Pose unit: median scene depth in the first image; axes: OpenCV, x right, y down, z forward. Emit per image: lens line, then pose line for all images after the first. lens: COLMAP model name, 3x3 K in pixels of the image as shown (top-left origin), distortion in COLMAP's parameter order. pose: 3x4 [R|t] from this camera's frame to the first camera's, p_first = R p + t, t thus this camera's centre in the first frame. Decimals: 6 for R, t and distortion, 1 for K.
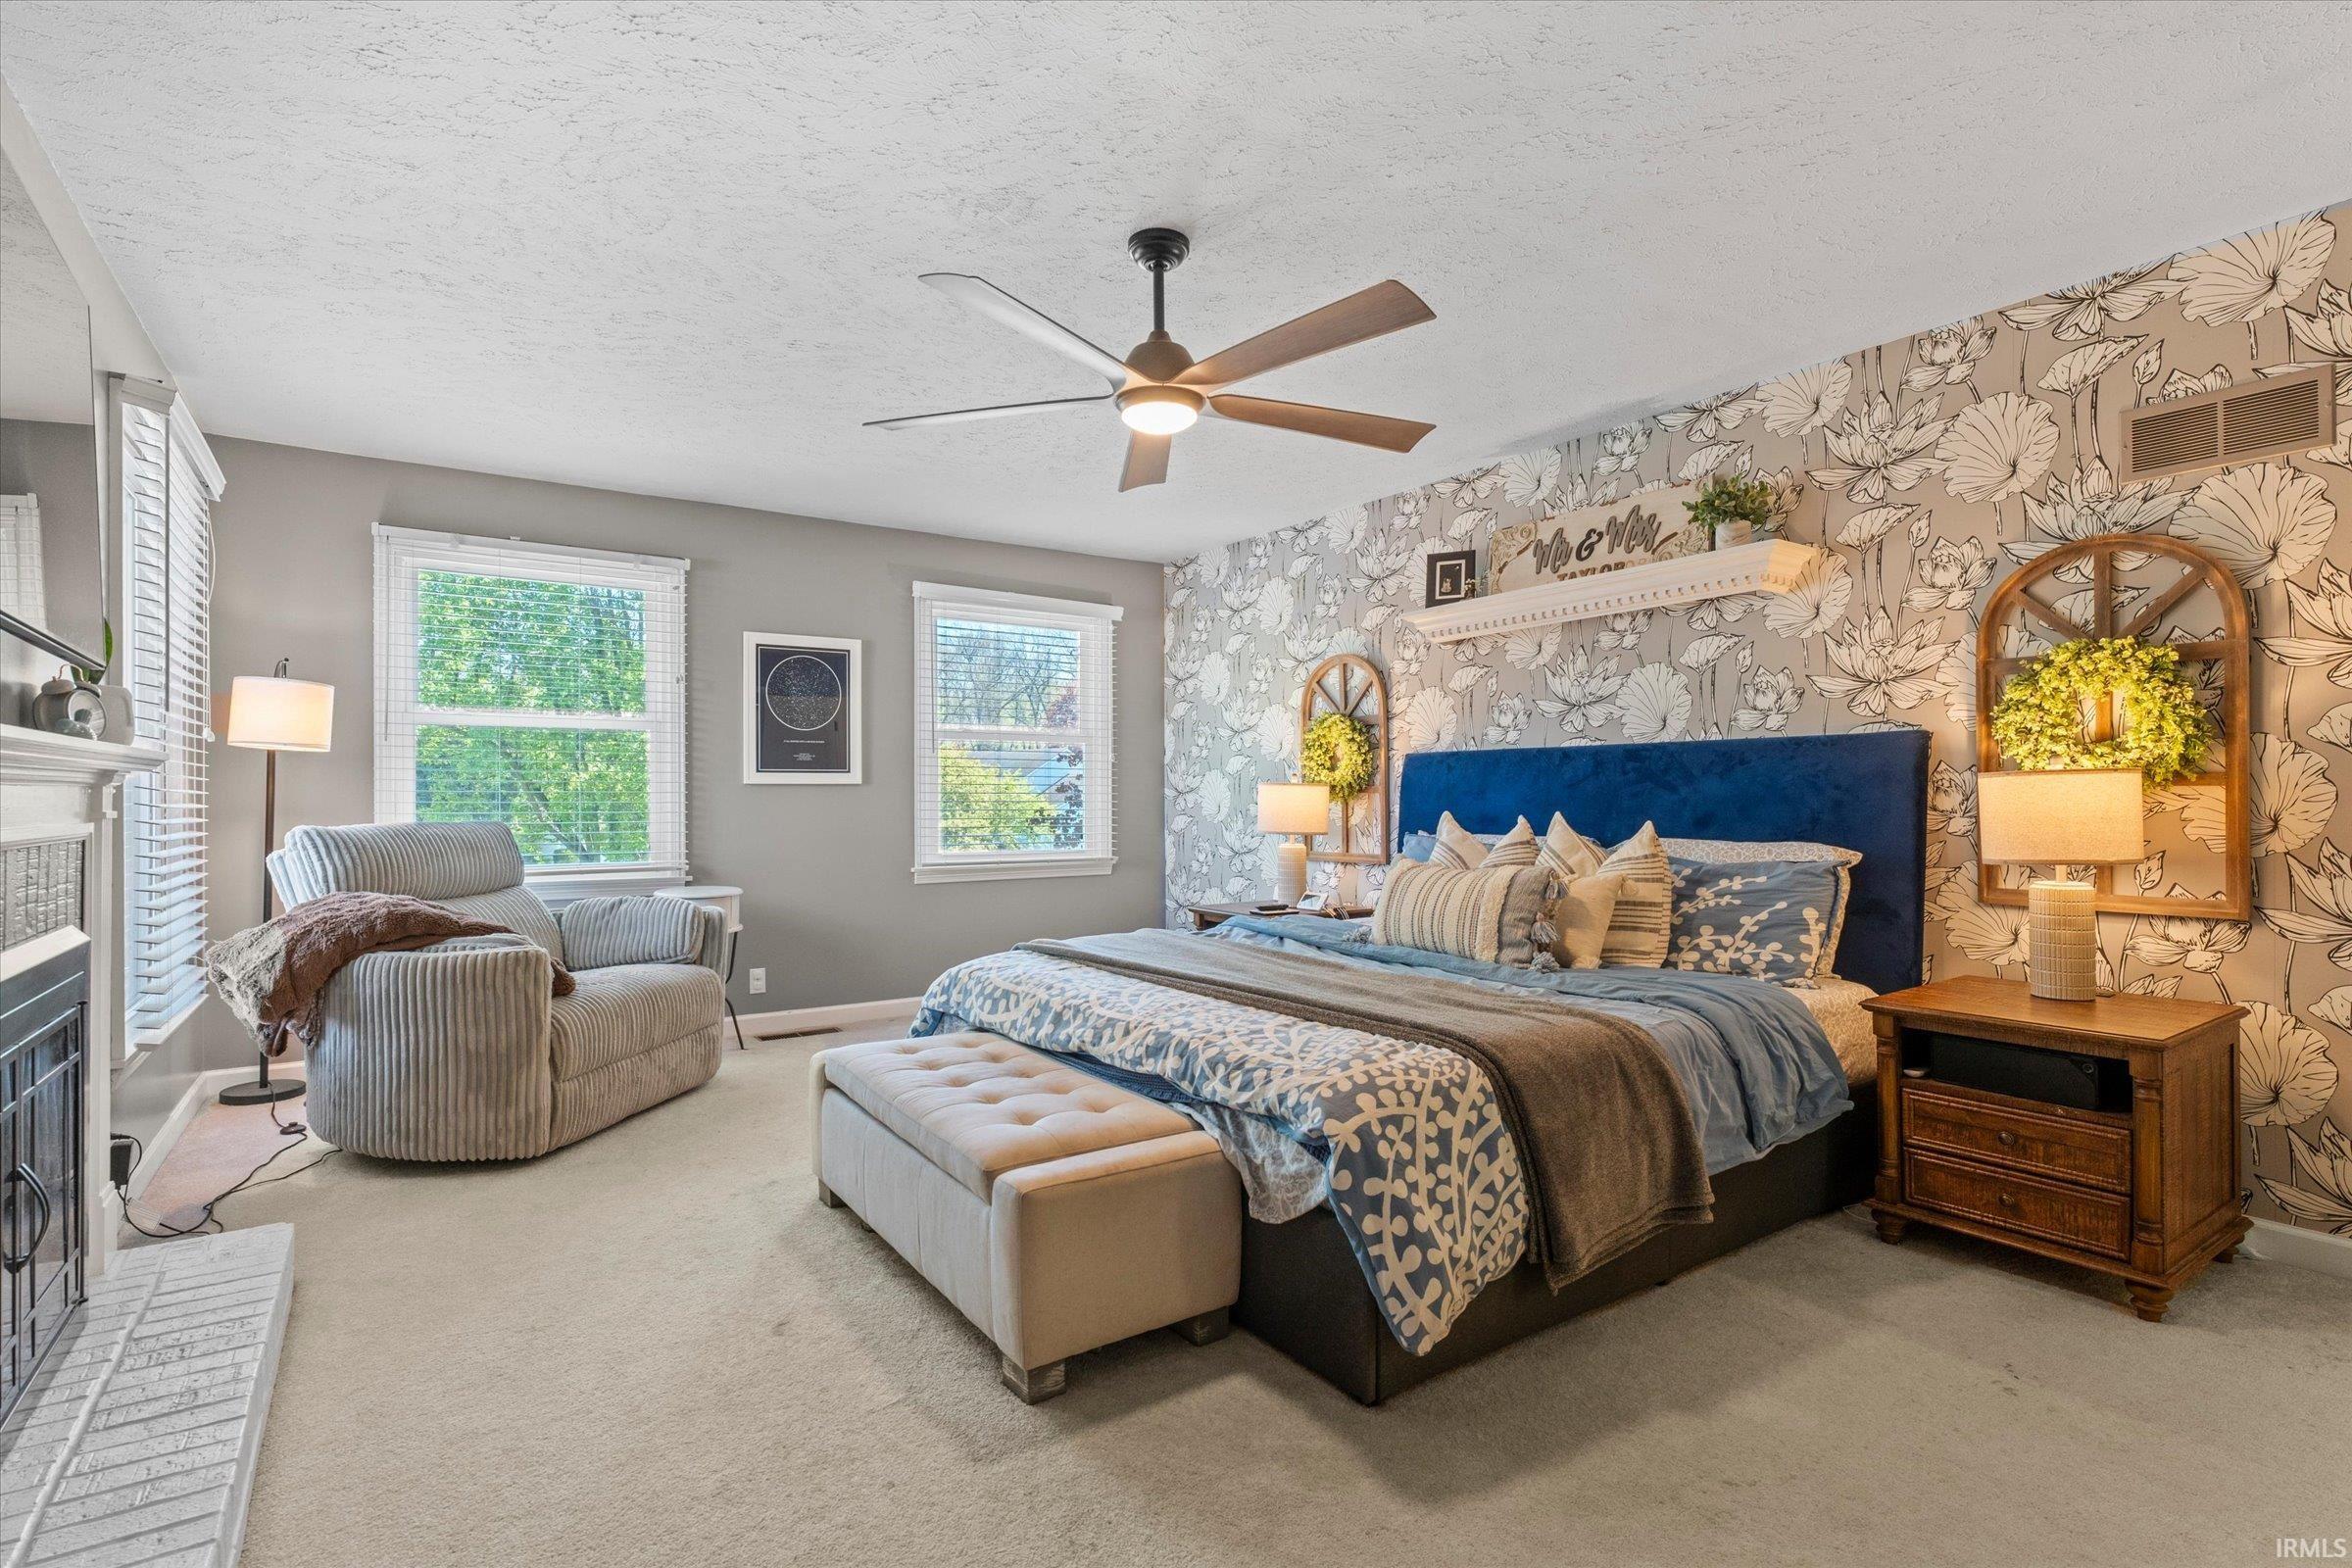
lens RADIAL K [[1119.5, 0, 1185.3], [0, 1119.5, 788.4], [0, 0, 1]] dist [-0.018877, -0.000128]
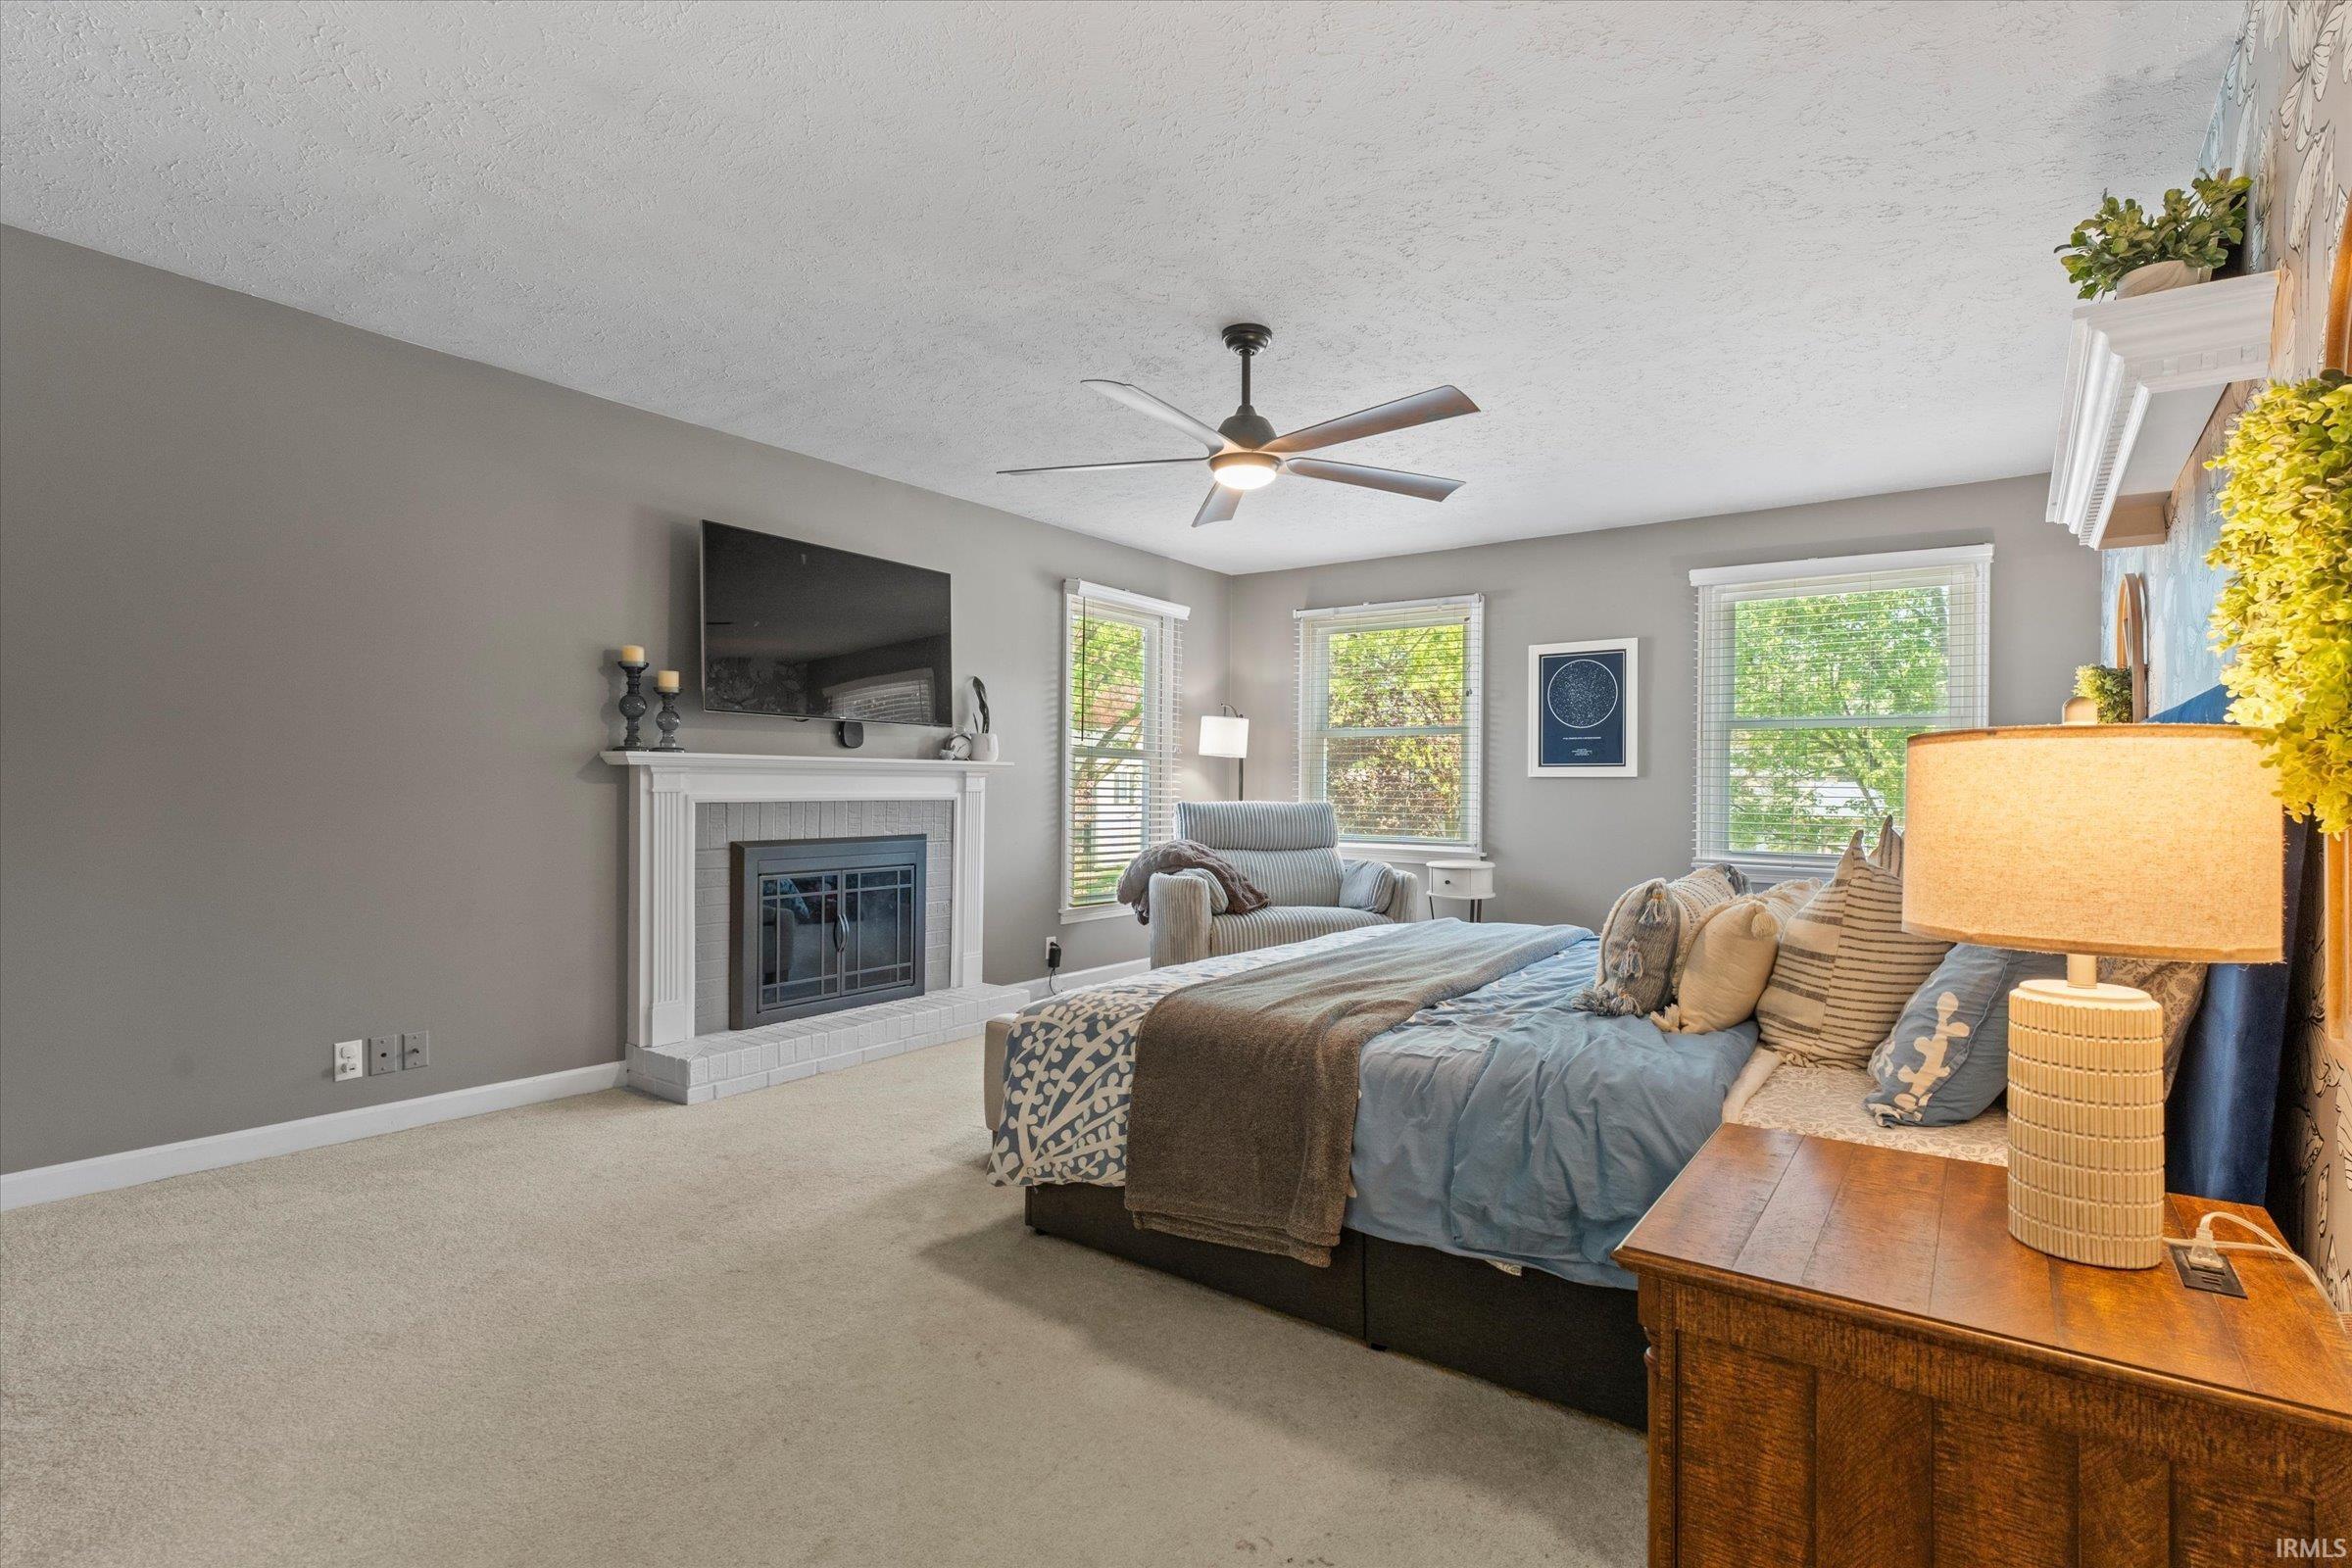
lens RADIAL K [[1119.5, 0, 1182.8], [0, 1119.5, 785.7], [0, 0, 1]] dist [-0.018877, -0.000128]
pose [[0.339689, 0.006070, -0.940518, 0.927044], [-0.003201, 0.999981, 0.005297, 0.000541], [0.940532, 0.001212, 0.339702, 0.431538]]
